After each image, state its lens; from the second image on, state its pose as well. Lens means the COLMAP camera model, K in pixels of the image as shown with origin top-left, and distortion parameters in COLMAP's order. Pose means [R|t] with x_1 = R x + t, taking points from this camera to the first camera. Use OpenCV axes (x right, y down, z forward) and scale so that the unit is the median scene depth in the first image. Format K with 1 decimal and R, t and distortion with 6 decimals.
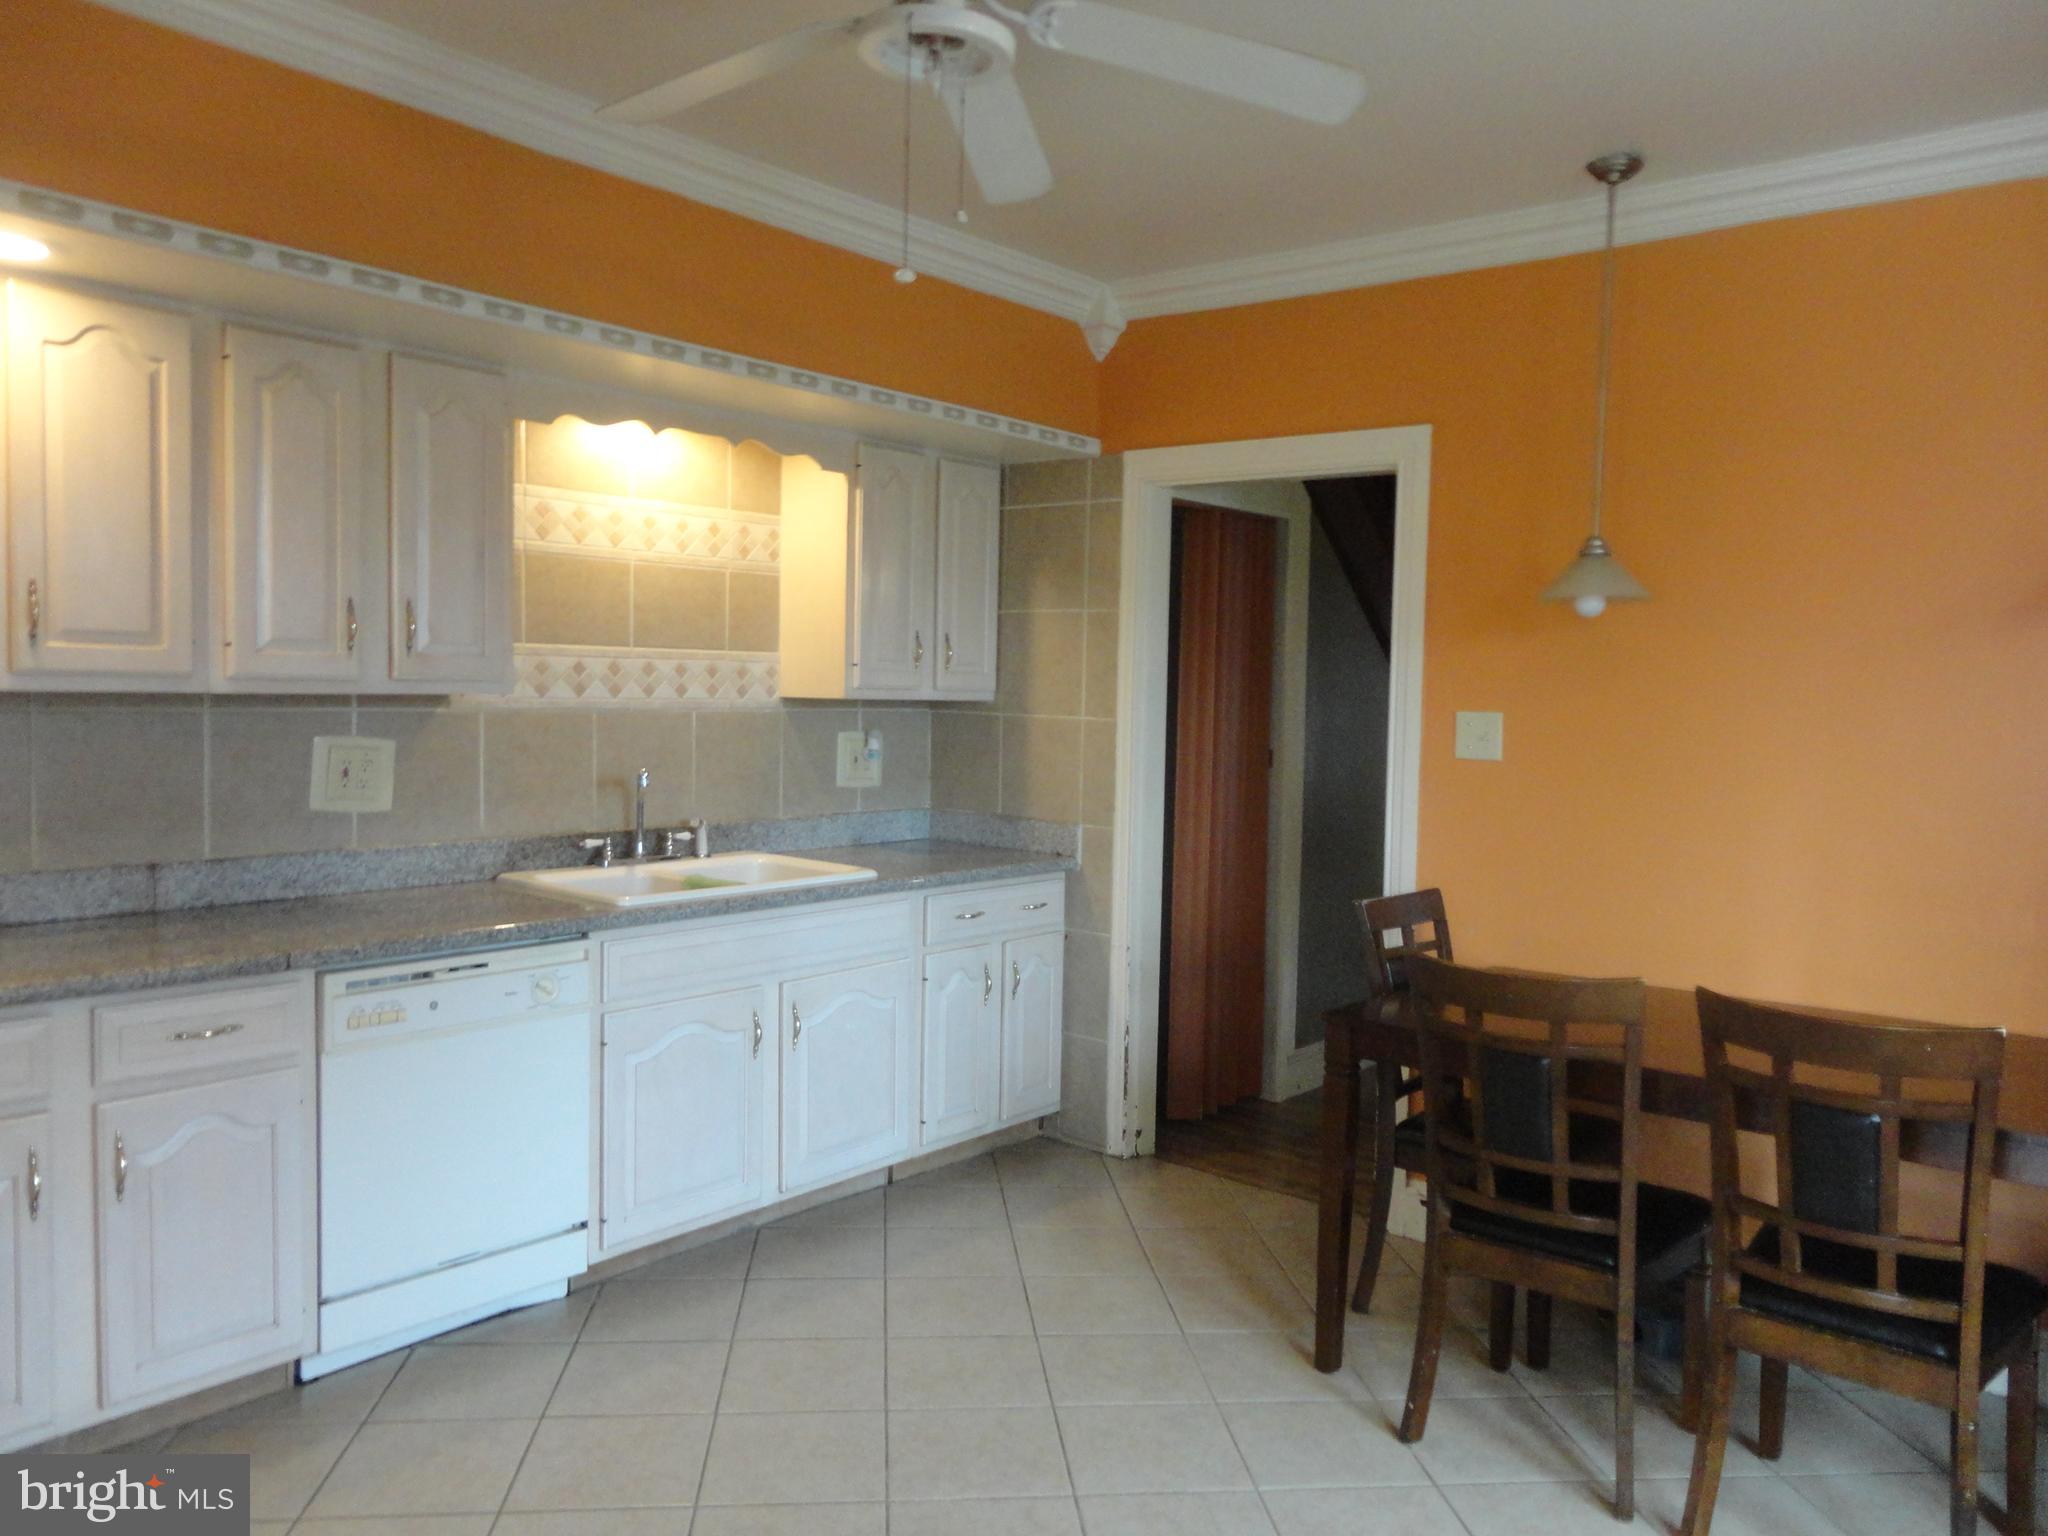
lens RADIAL K [[1512.3, 0, 1022.7], [0, 1512.3, 772.5], [0, 0, 1]] dist [0.008798, 0.000486]
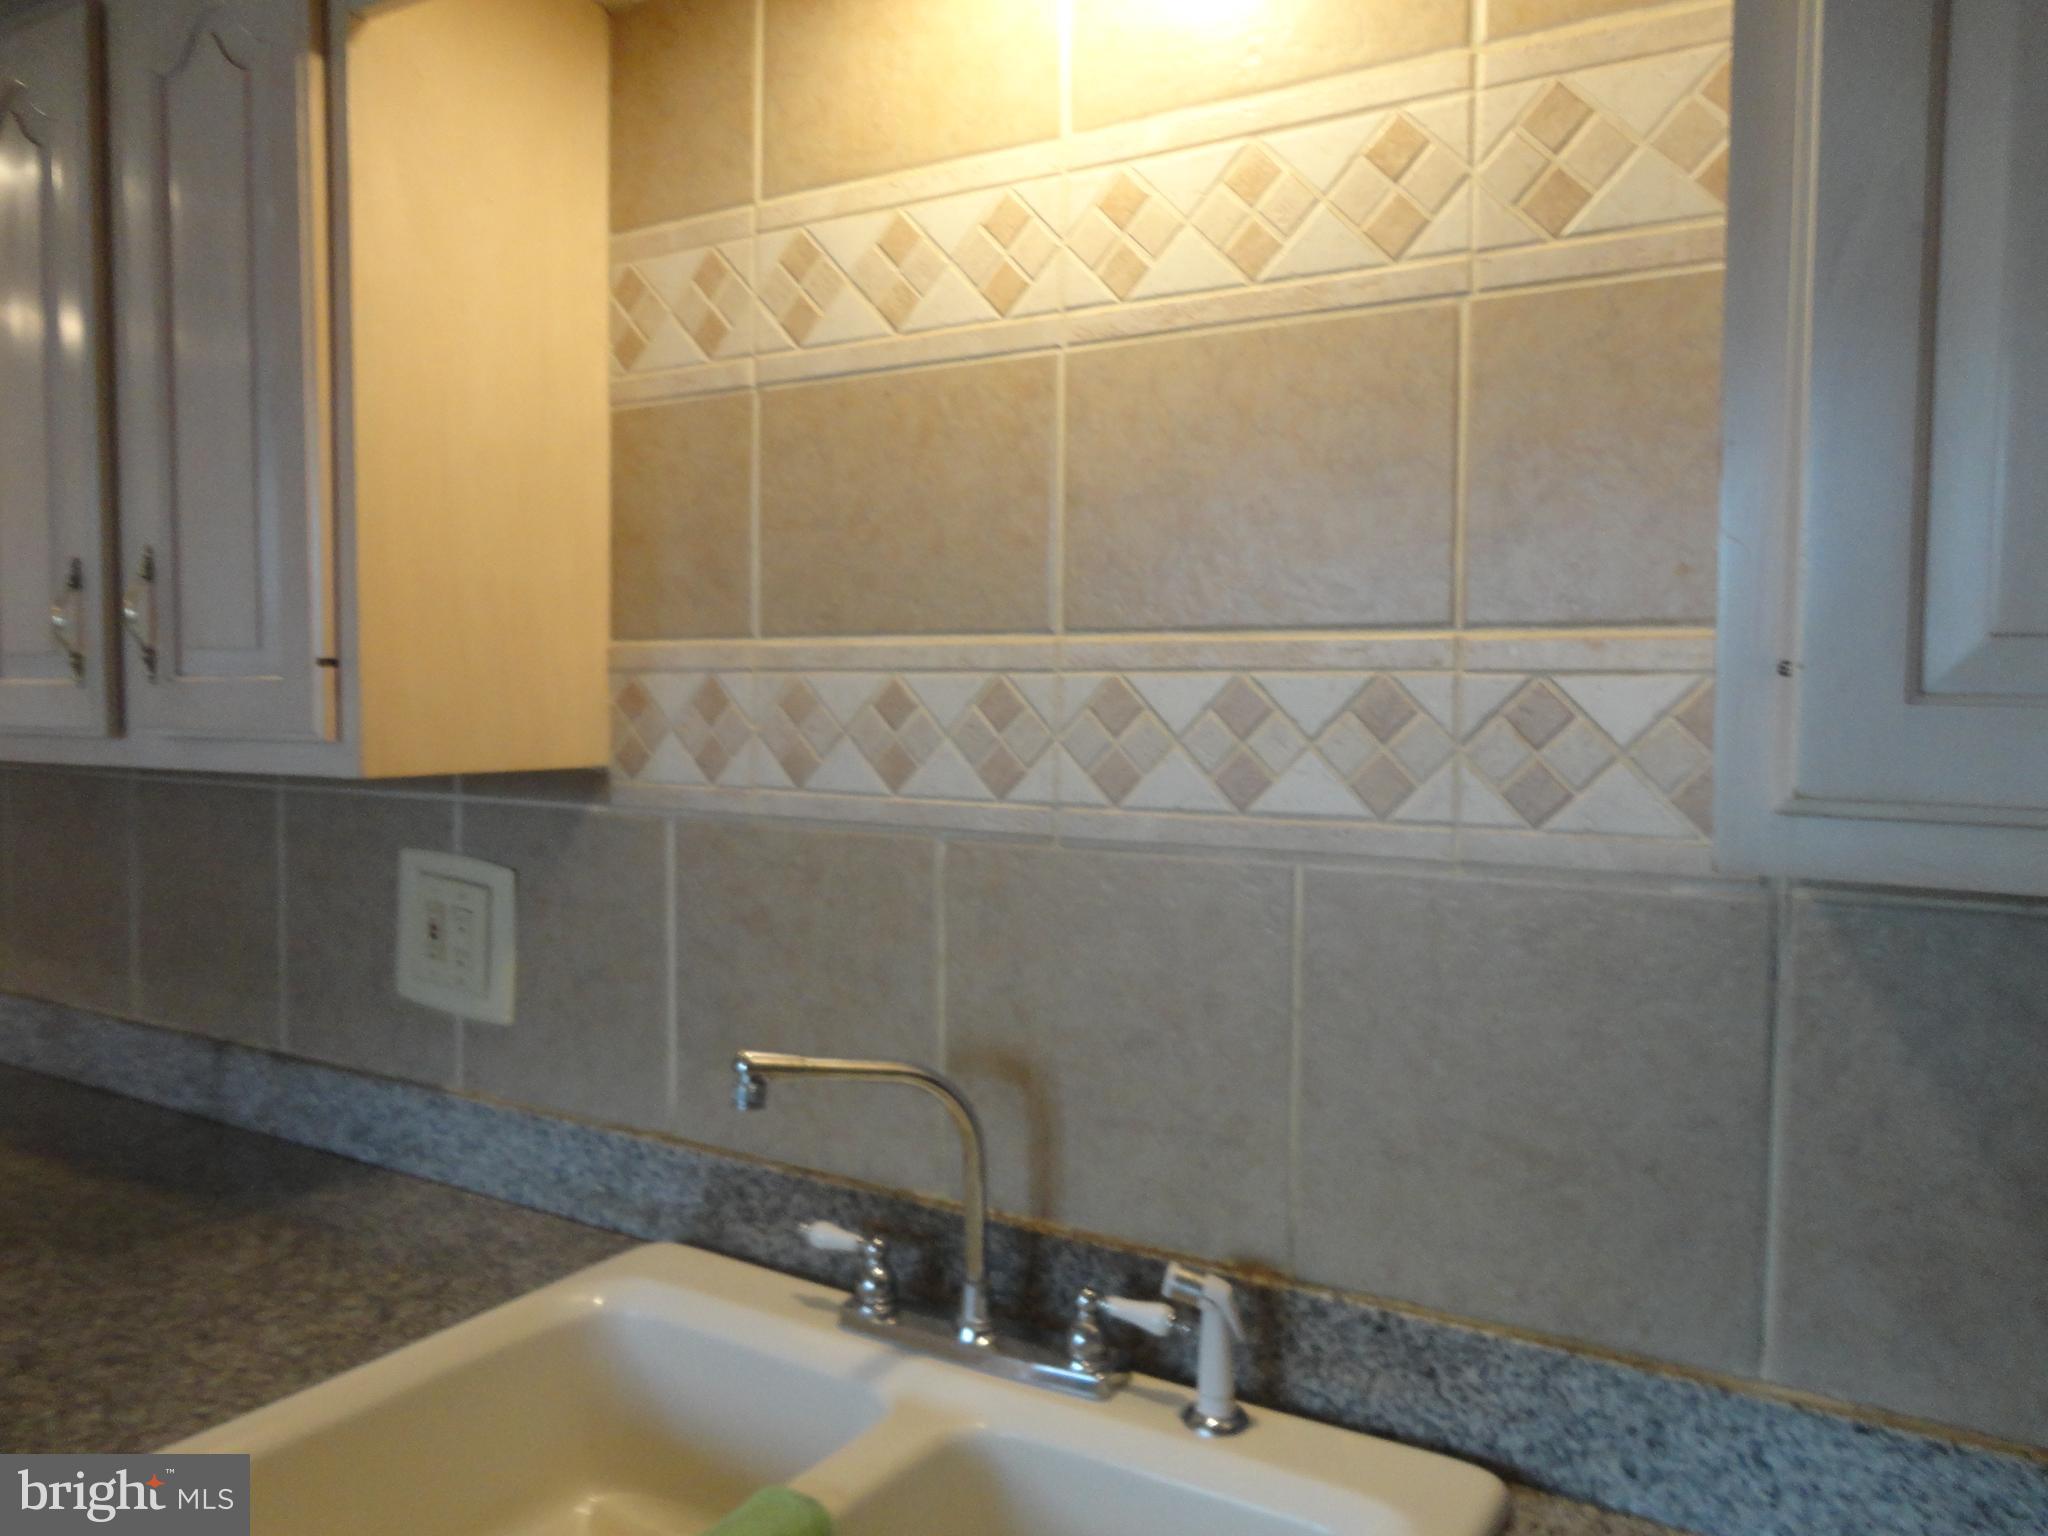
lens RADIAL K [[1512.3, 0, 1025.6], [0, 1512.3, 767.2], [0, 0, 1]] dist [0.008798, 0.000486]
pose [[0.143981, 0.033349, -0.989018, 0.042893], [-0.063725, 0.997670, 0.024364, -0.066091], [0.987527, 0.059517, 0.145770, 0.992288]]
